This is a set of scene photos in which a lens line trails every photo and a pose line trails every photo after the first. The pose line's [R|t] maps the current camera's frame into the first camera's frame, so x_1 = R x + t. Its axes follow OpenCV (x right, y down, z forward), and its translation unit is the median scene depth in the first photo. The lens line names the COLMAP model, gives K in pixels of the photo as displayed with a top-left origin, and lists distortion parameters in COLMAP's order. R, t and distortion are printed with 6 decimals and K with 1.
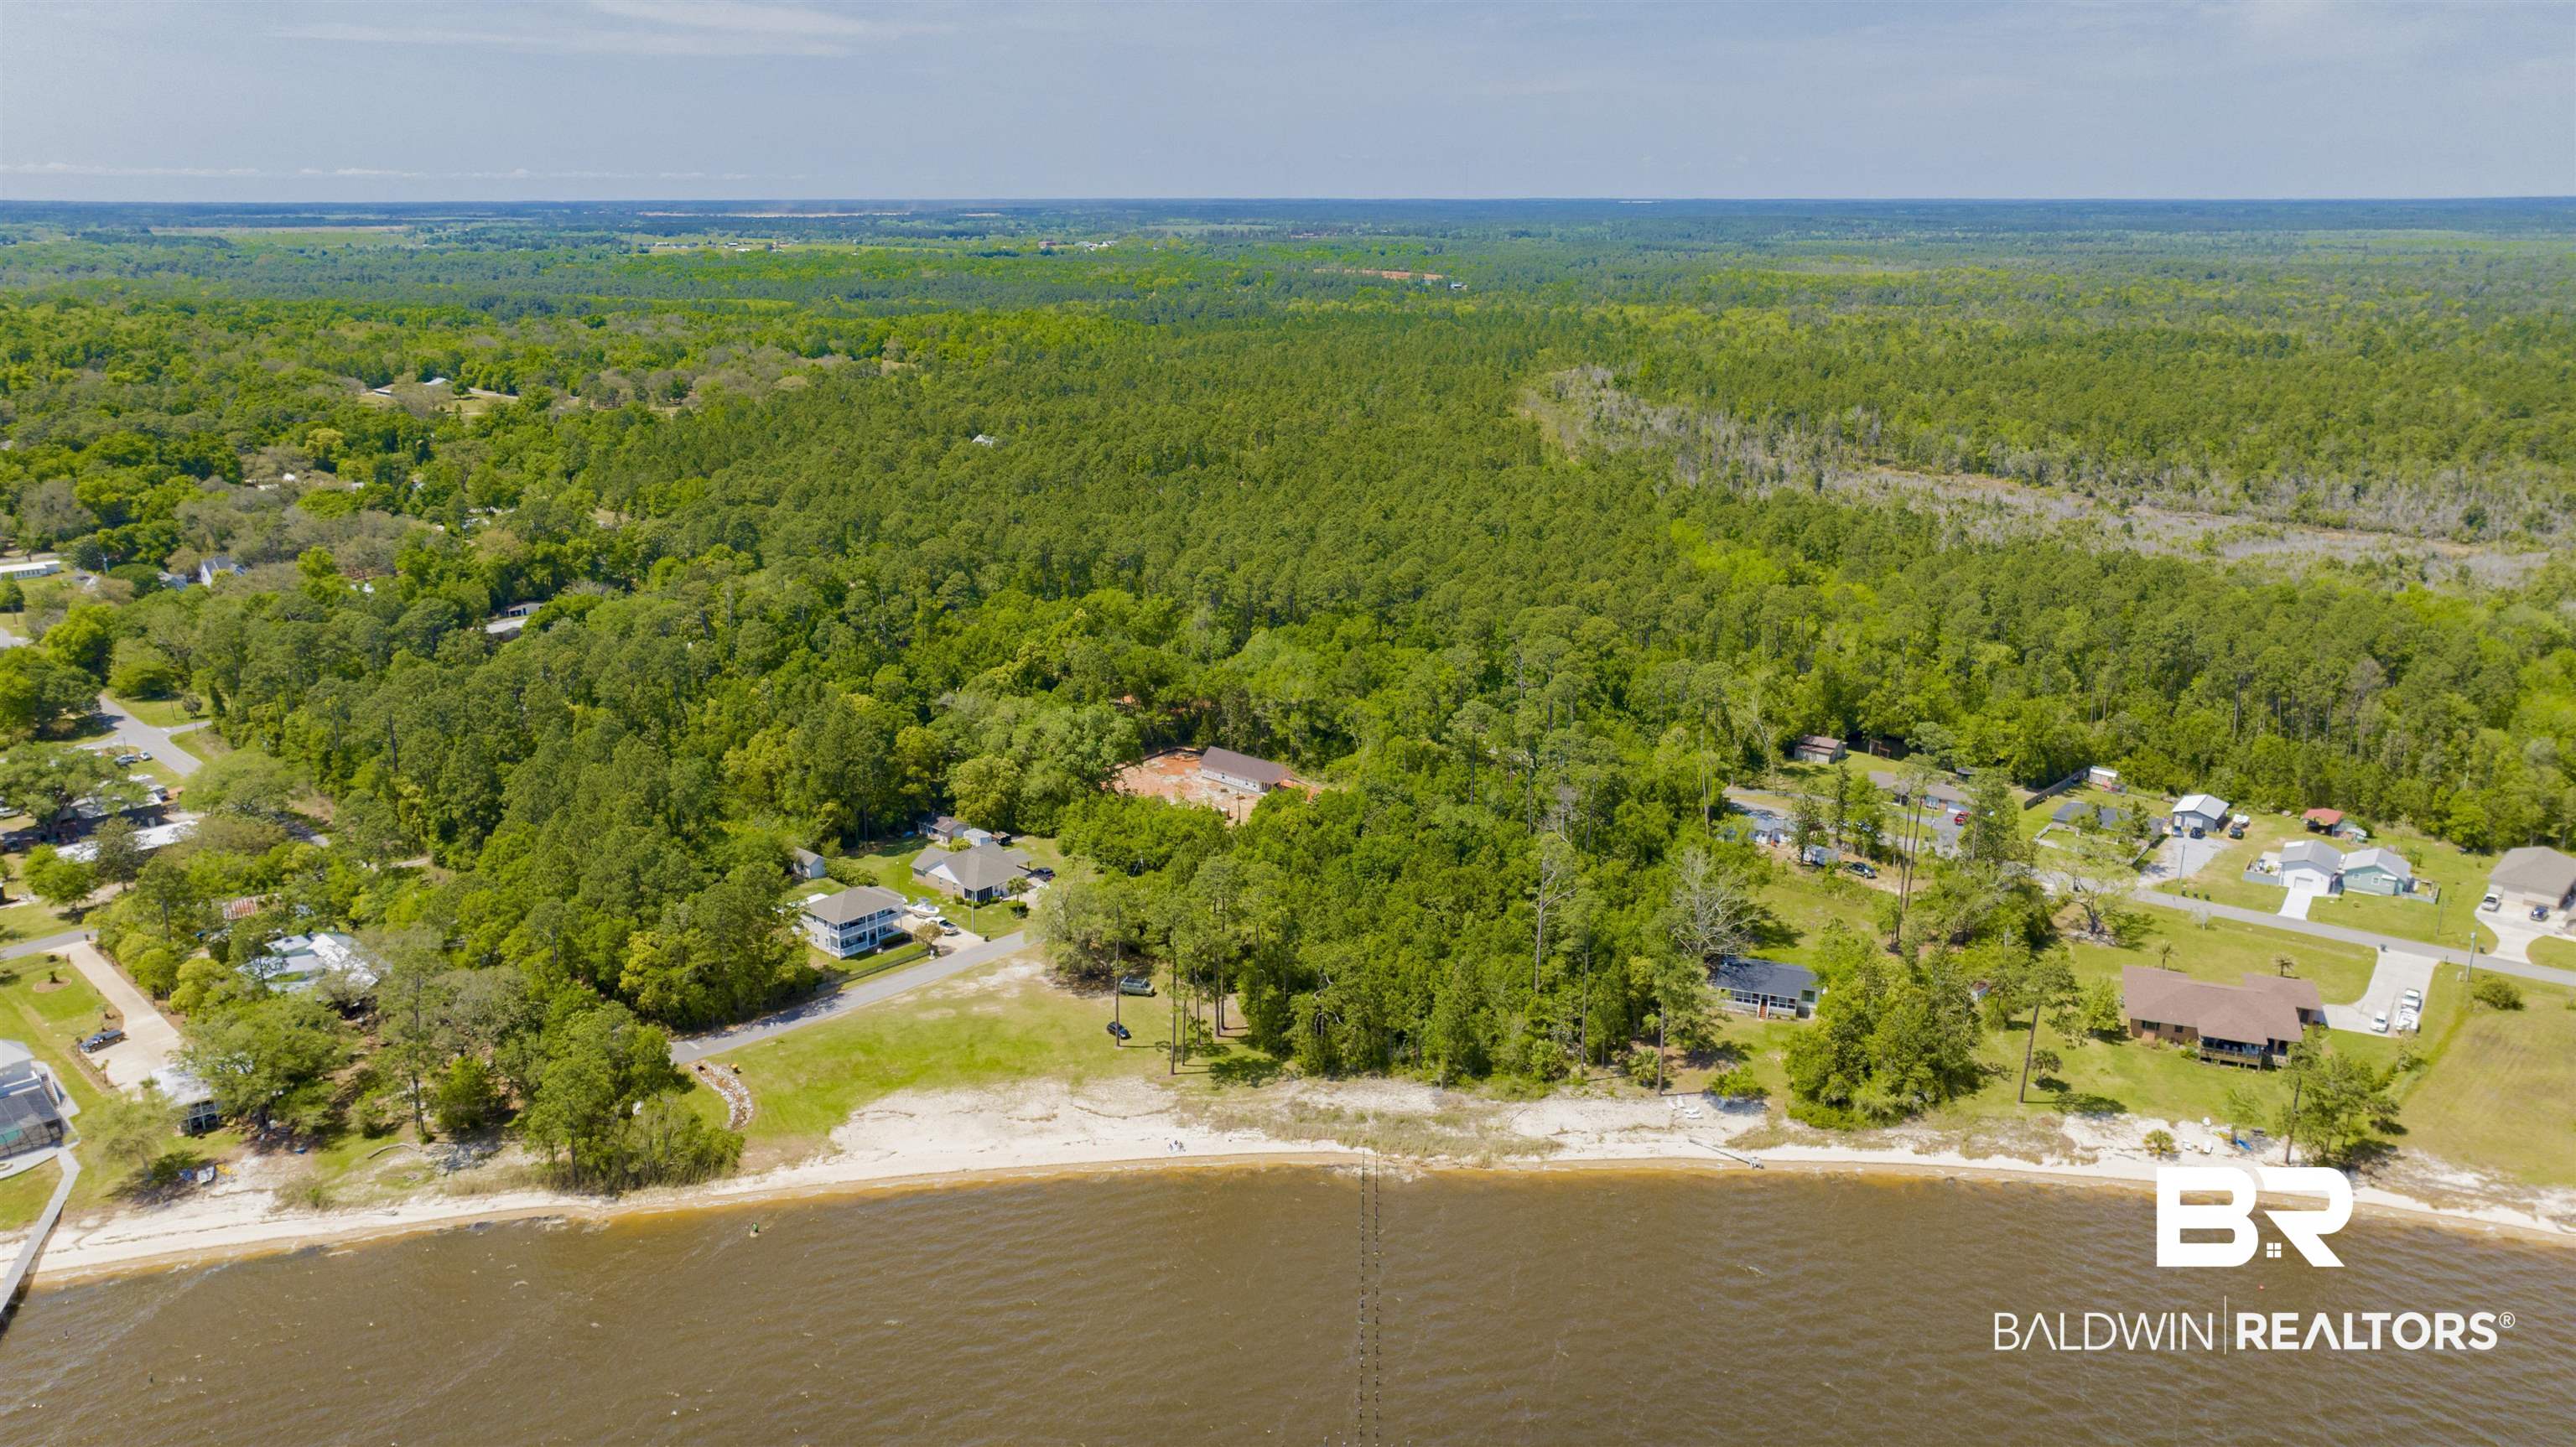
lens RADIAL K [[1761.3, 0, 1298.6], [0, 1761.3, 743.2], [0, 0, 1]] dist [-0.038356, 0.059655]
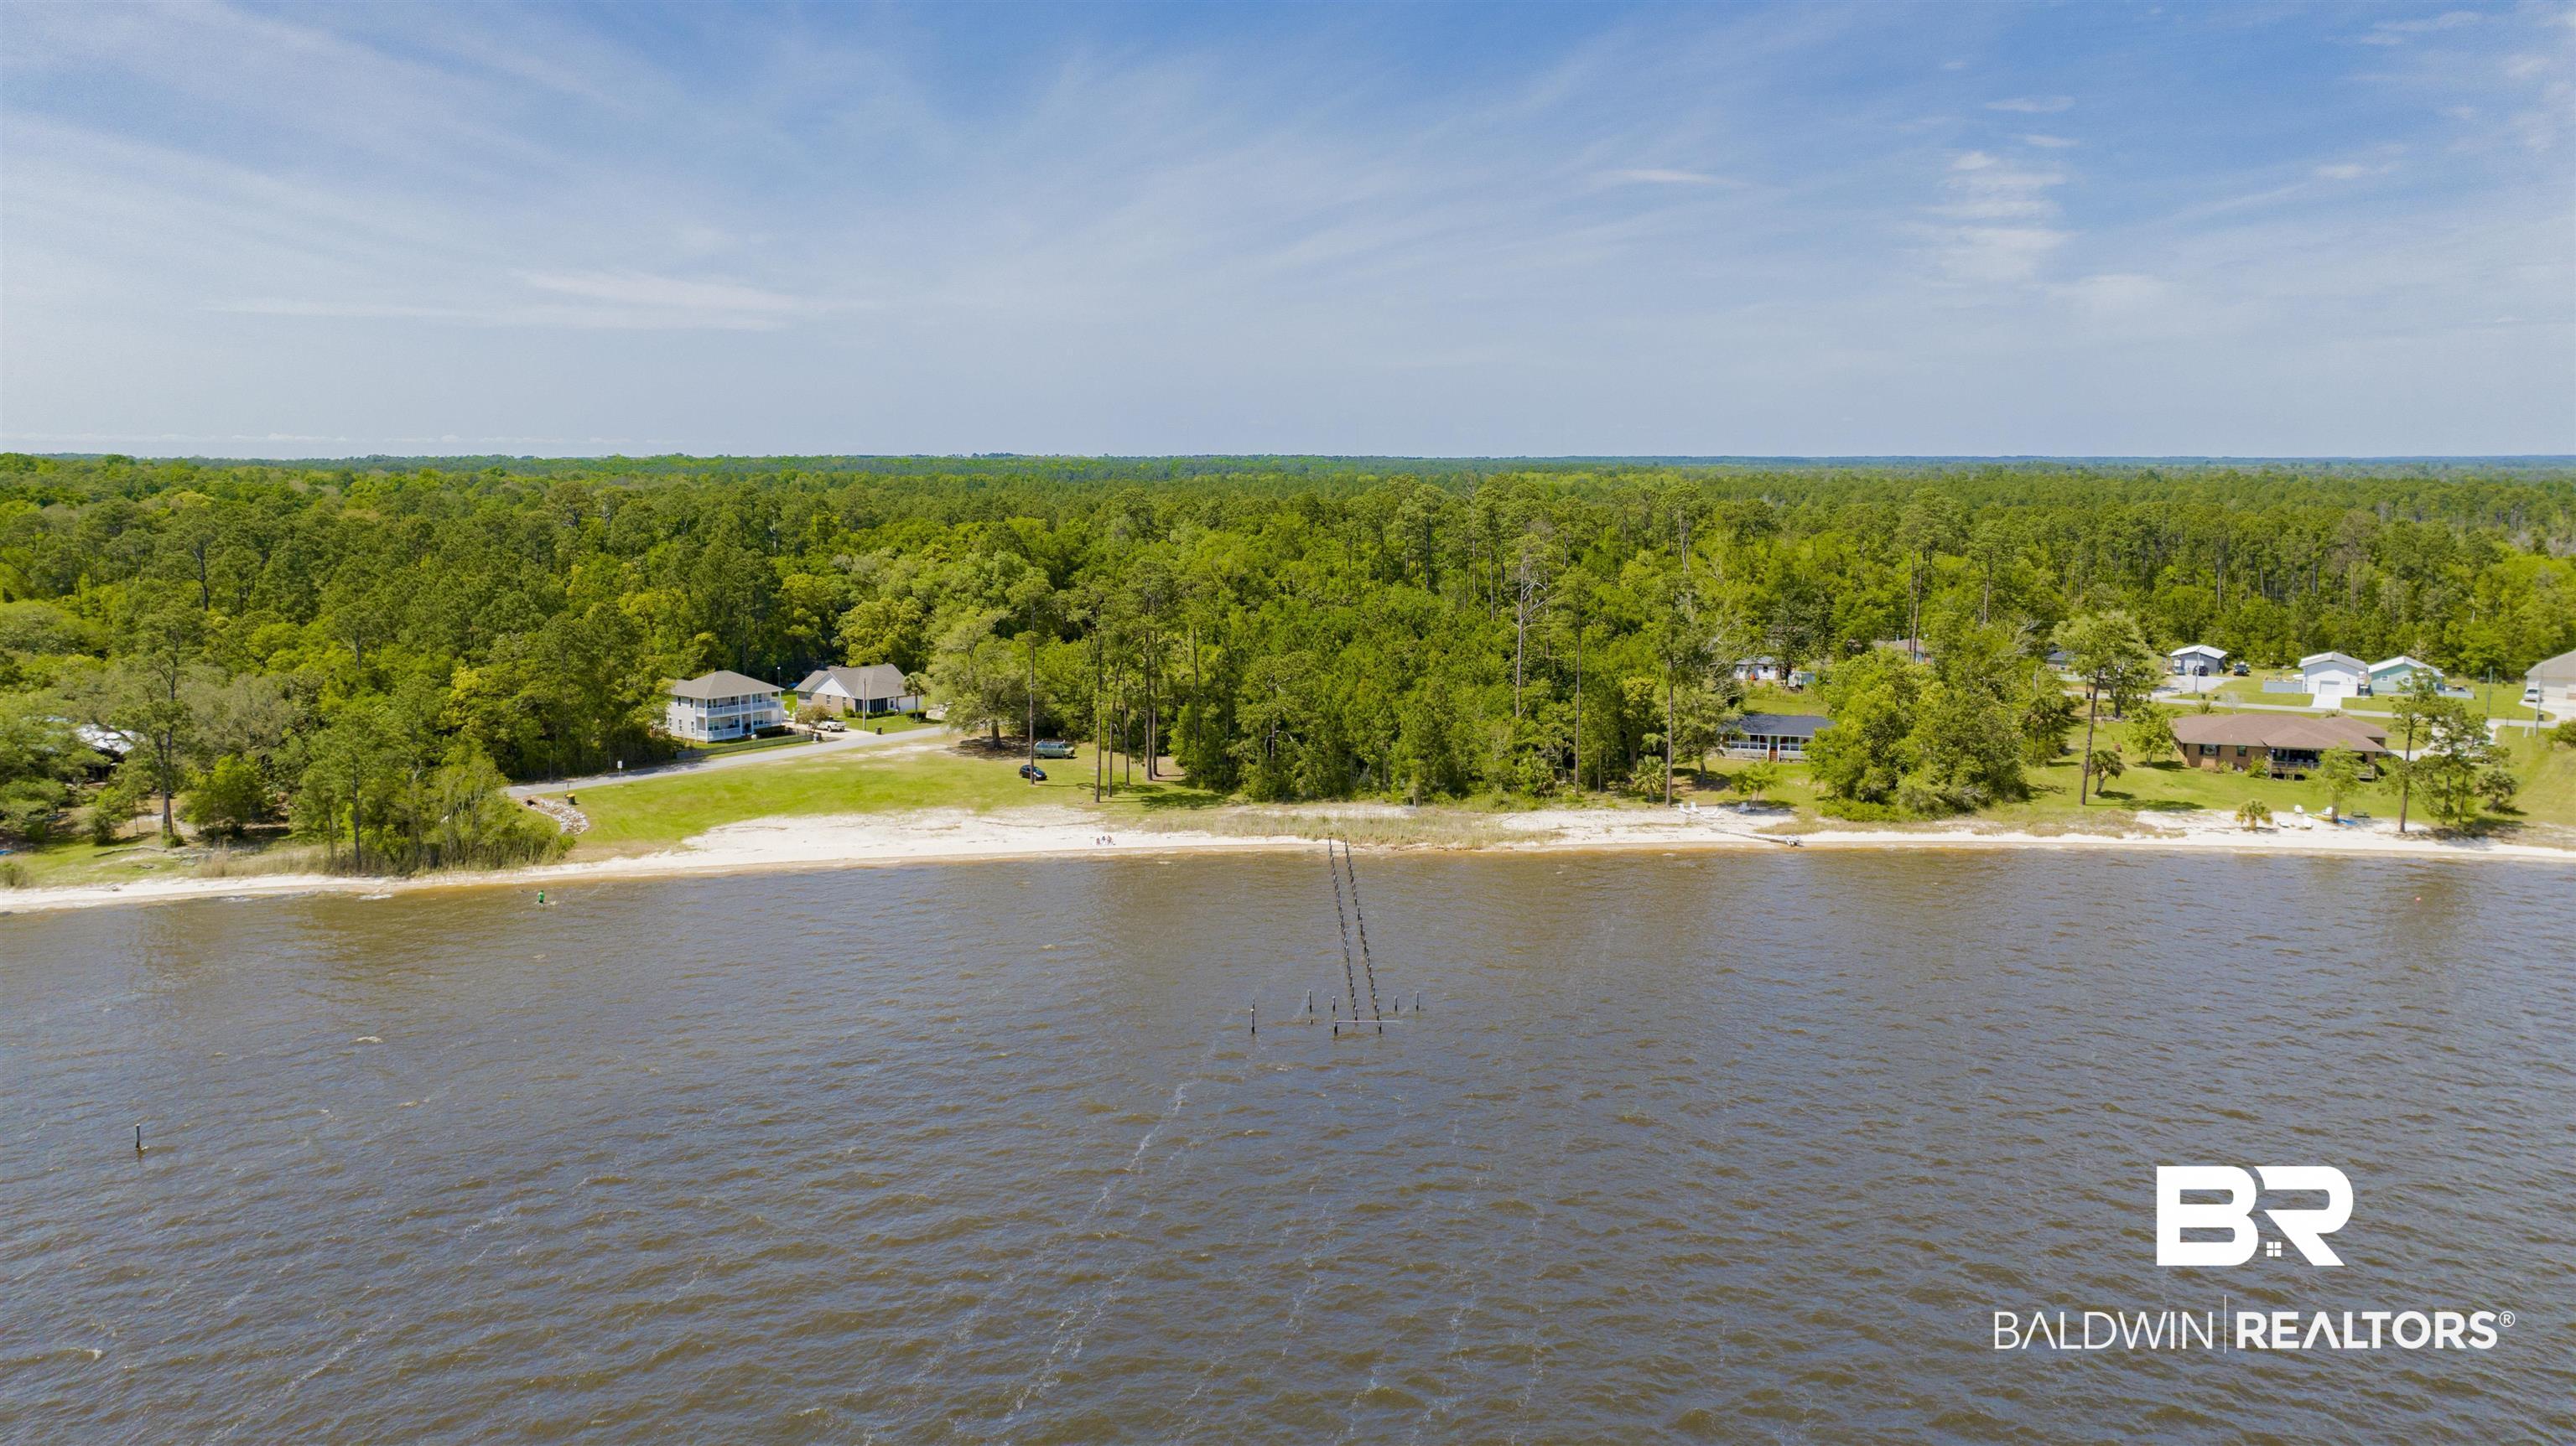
lens RADIAL K [[1761.2, 0, 1289.1], [0, 1761.2, 705.4], [0, 0, 1]] dist [-0.038356, 0.059655]
pose [[0.998778, -0.016862, 0.046460, -0.013845], [0.022395, 0.992366, -0.121279, 0.188928], [-0.044061, 0.122172, 0.991531, 0.115060]]
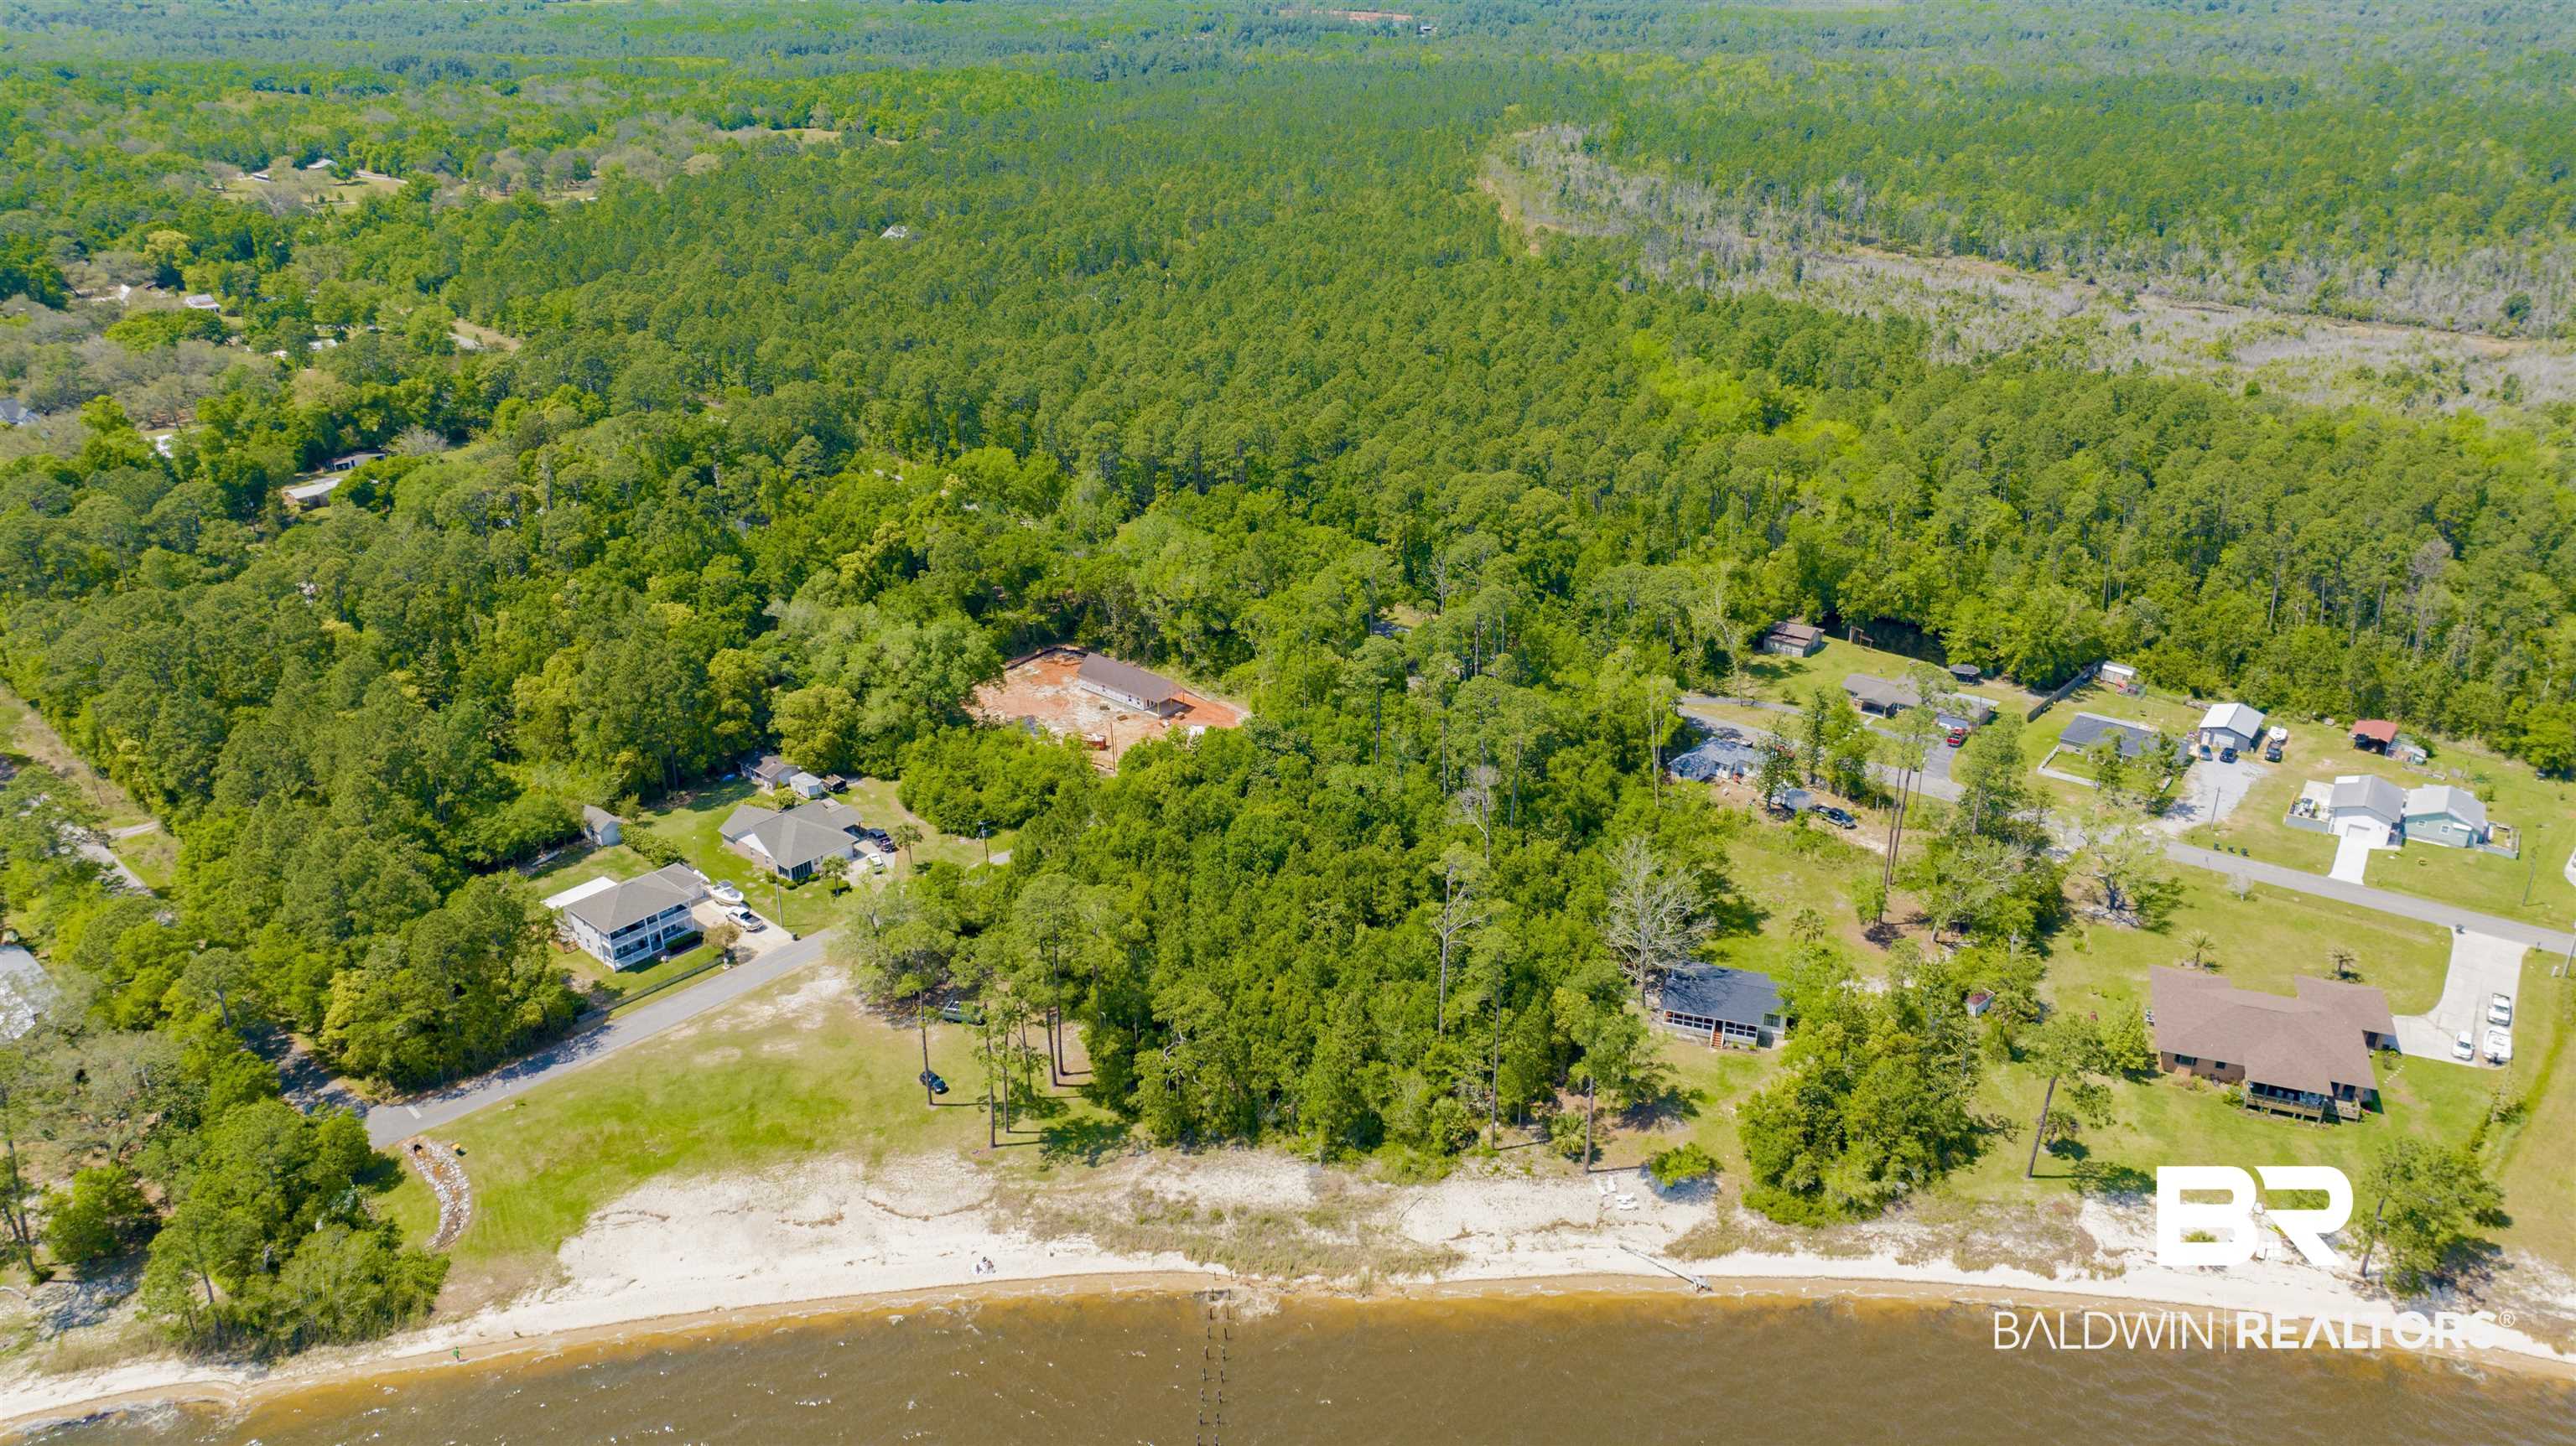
lens RADIAL K [[1761.2, 0, 1266.7], [0, 1761.2, 750.1], [0, 0, 1]] dist [-0.038356, 0.059655]
pose [[0.999940, -0.010971, -0.000302, 0.044400], [0.010914, 0.991037, 0.133143, -0.078540], [-0.001162, -0.133138, 0.991097, 0.162990]]
